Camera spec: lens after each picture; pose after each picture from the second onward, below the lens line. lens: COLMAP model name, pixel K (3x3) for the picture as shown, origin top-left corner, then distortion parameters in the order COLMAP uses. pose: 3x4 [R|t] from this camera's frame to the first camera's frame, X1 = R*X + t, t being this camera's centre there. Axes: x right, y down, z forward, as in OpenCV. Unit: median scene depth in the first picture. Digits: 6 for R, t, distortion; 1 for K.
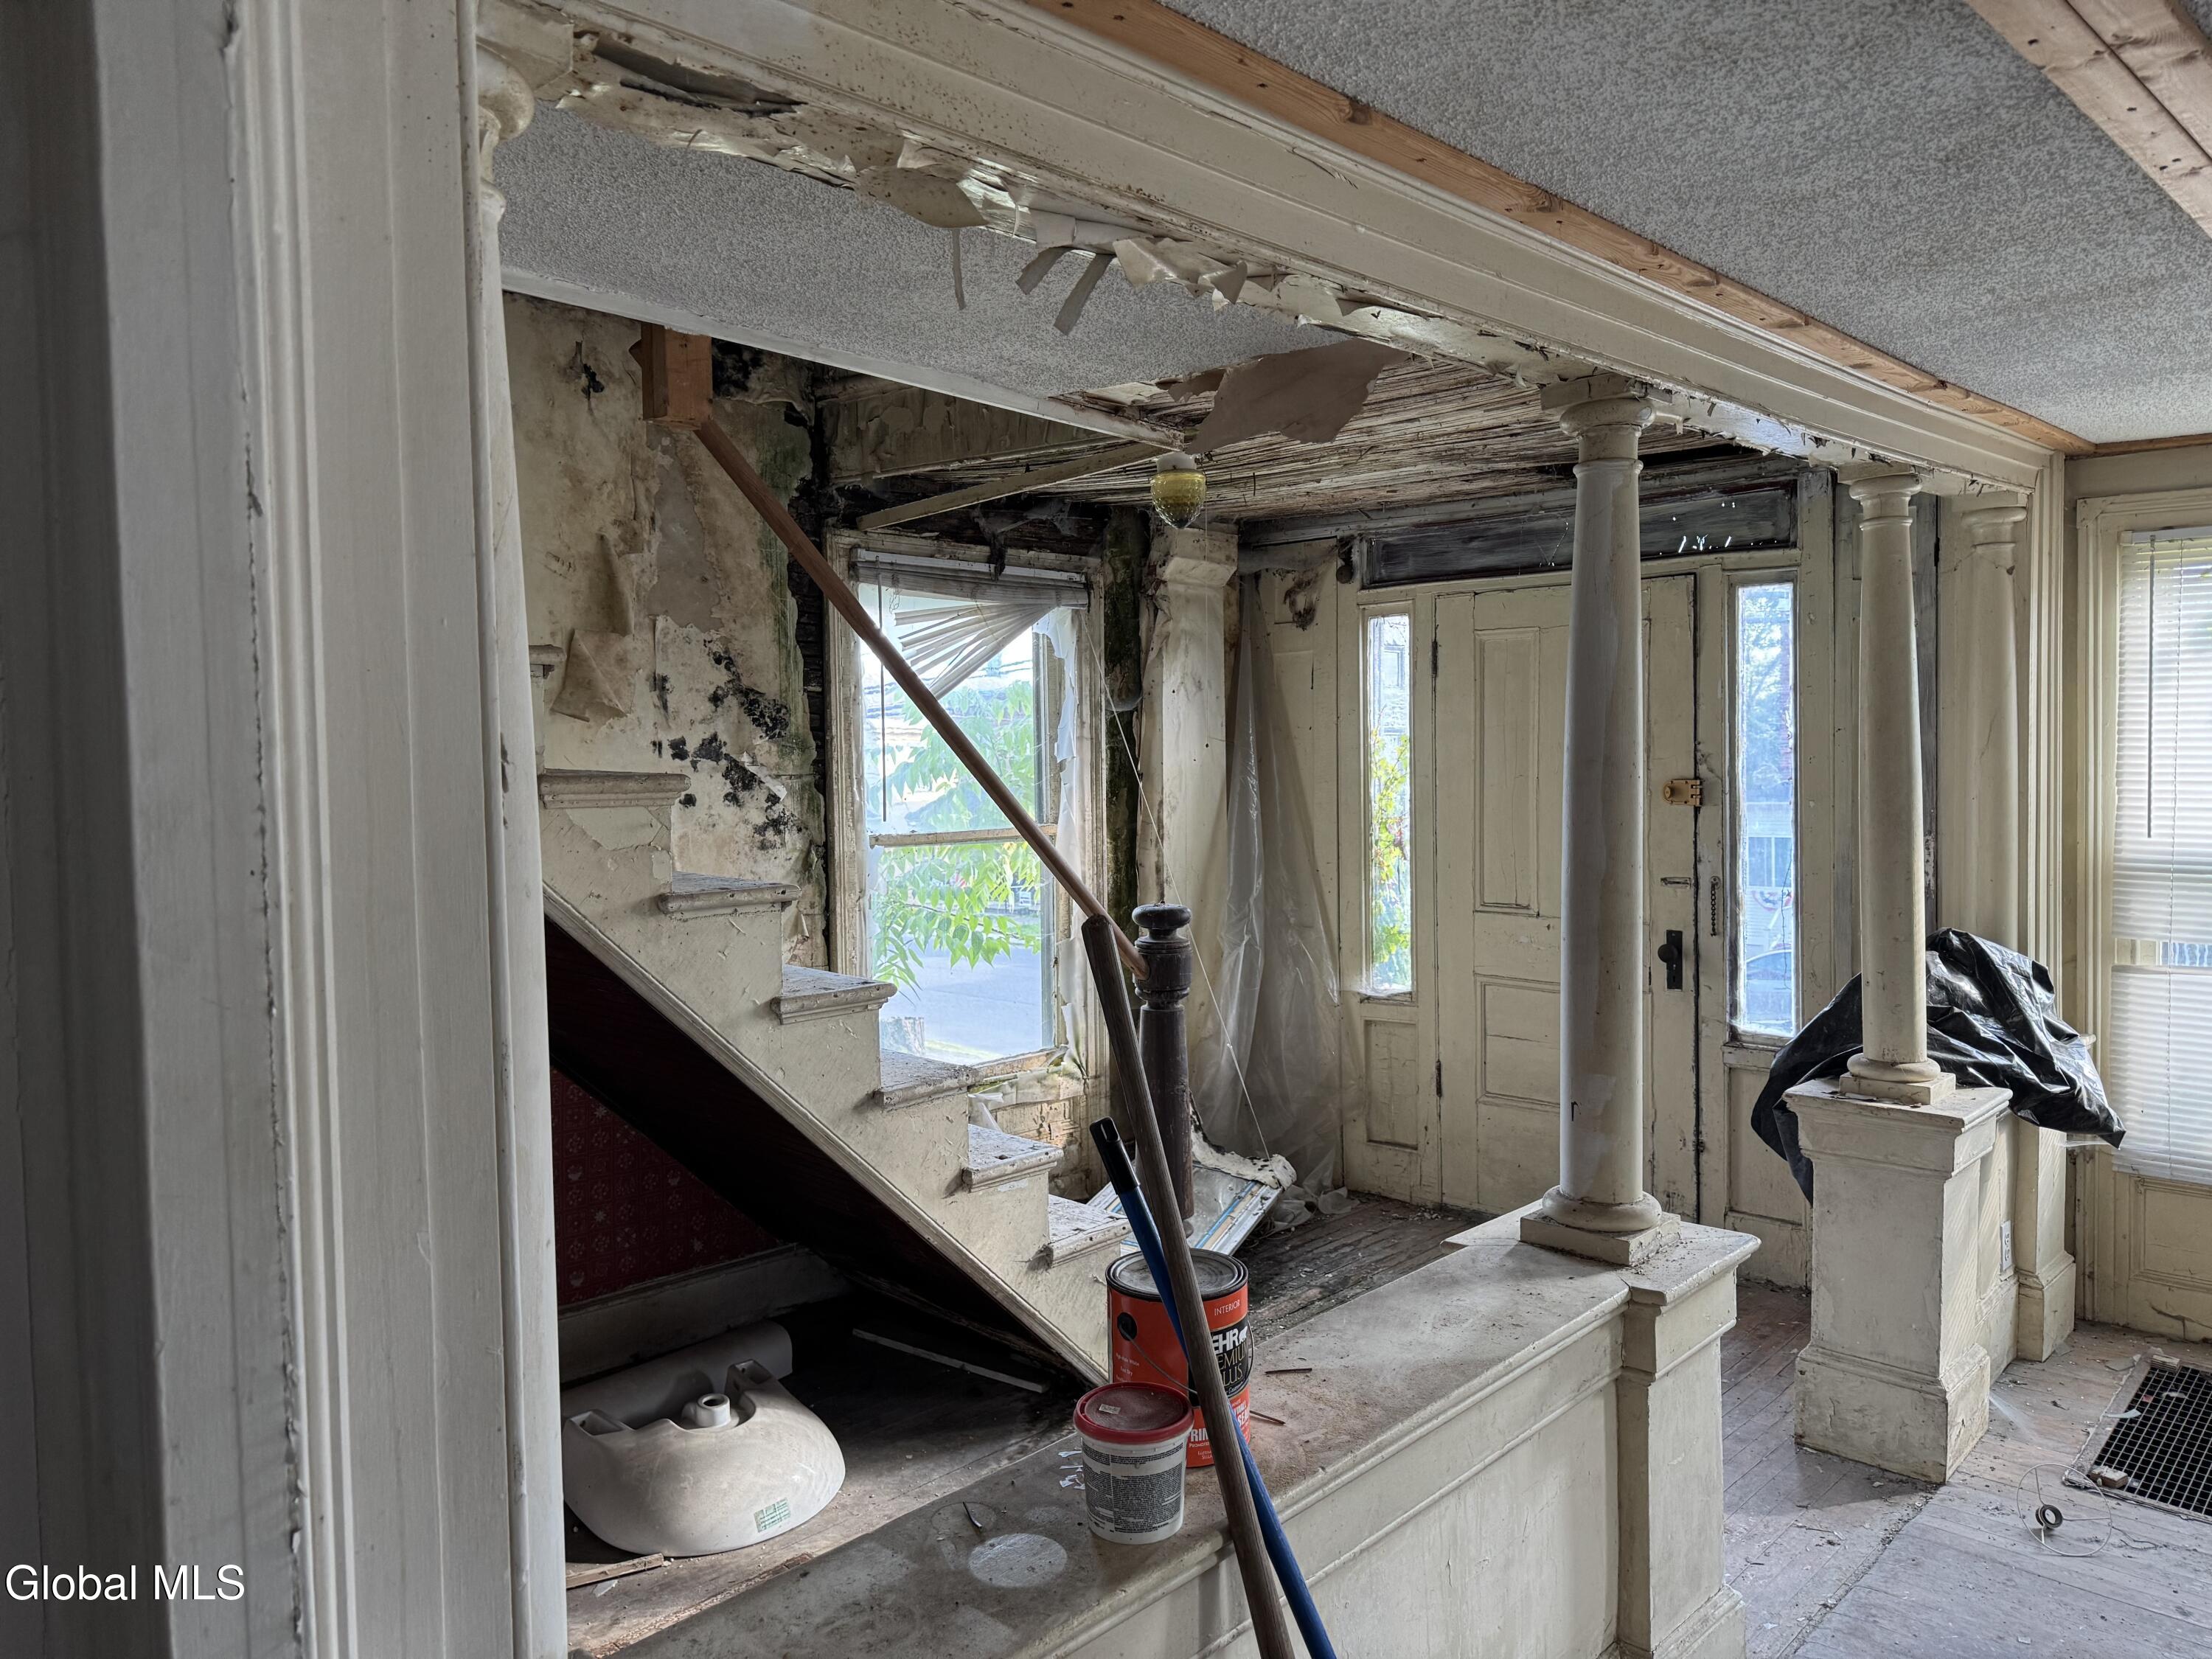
lens RADIAL K [[1556.0, 0, 1096.9], [0, 1556.0, 829.0], [0, 0, 1]] dist [0.030707, -0.039206]
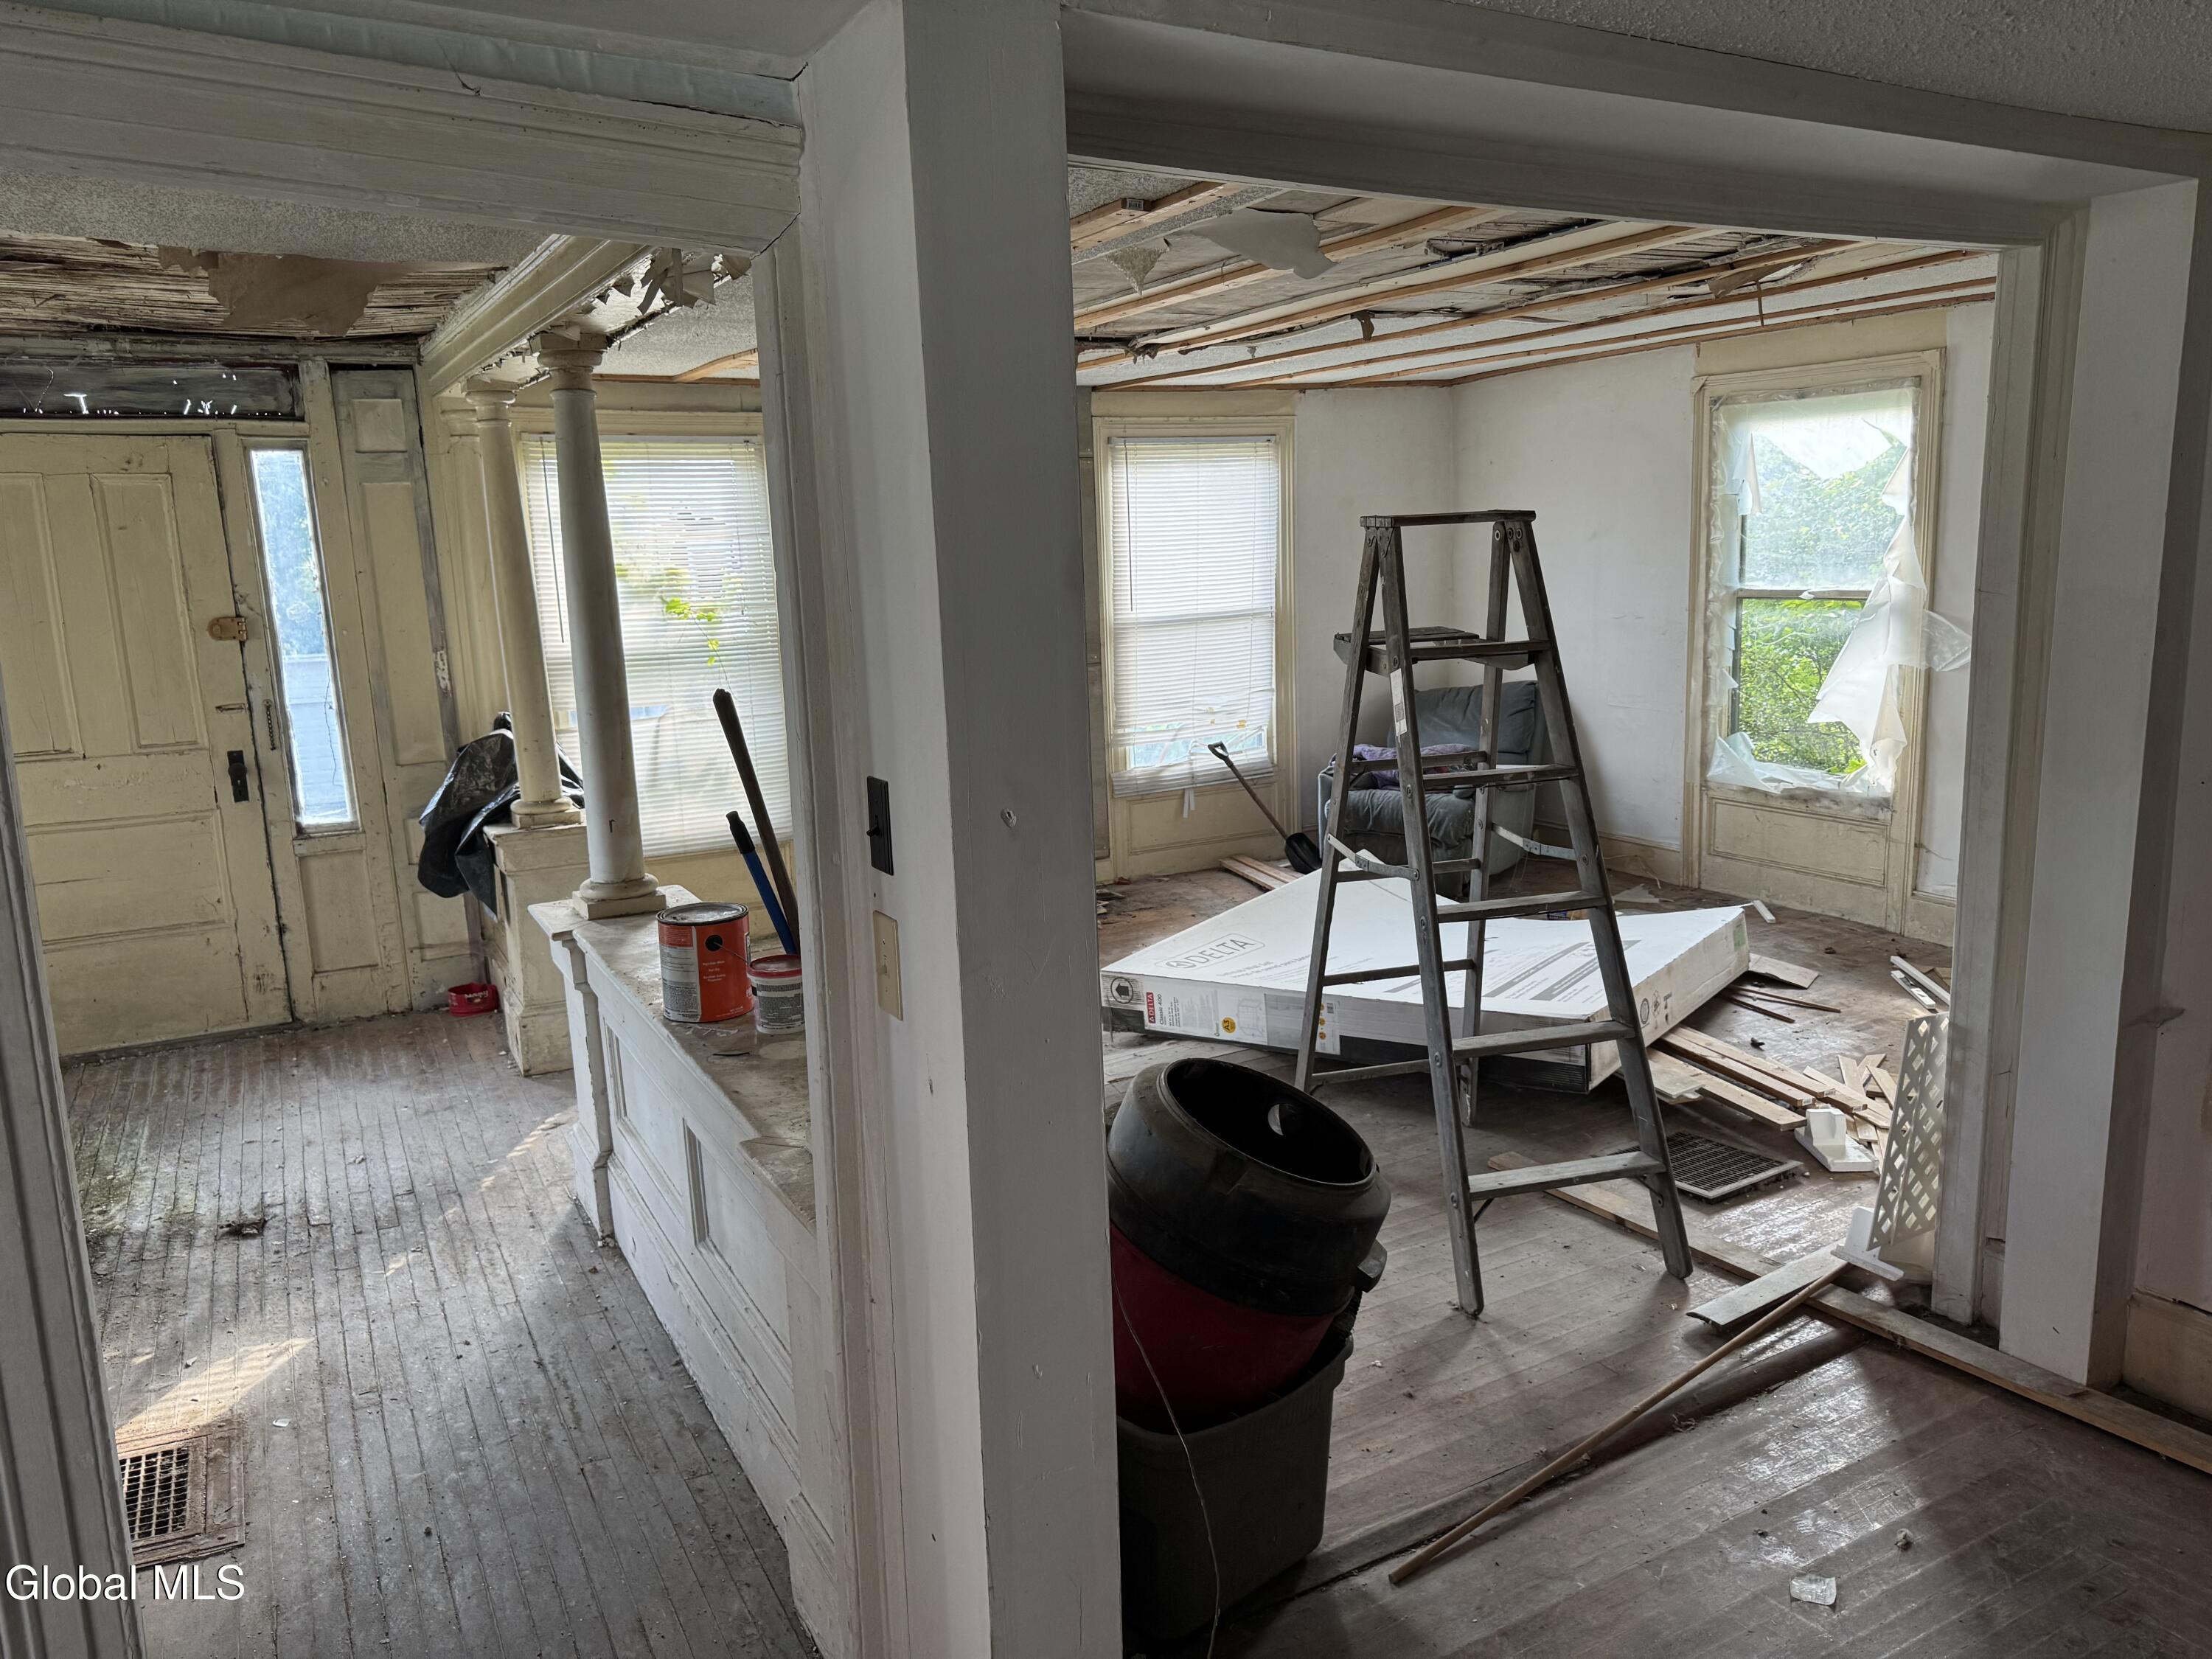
lens RADIAL K [[1556.0, 0, 1103.7], [0, 1556.0, 826.4], [0, 0, 1]] dist [0.030707, -0.039206]
pose [[0.290803, -0.164364, 0.942559, -0.545879], [0.073818, 0.986052, 0.149173, -0.004840], [-0.953931, 0.026198, 0.298880, 0.047525]]
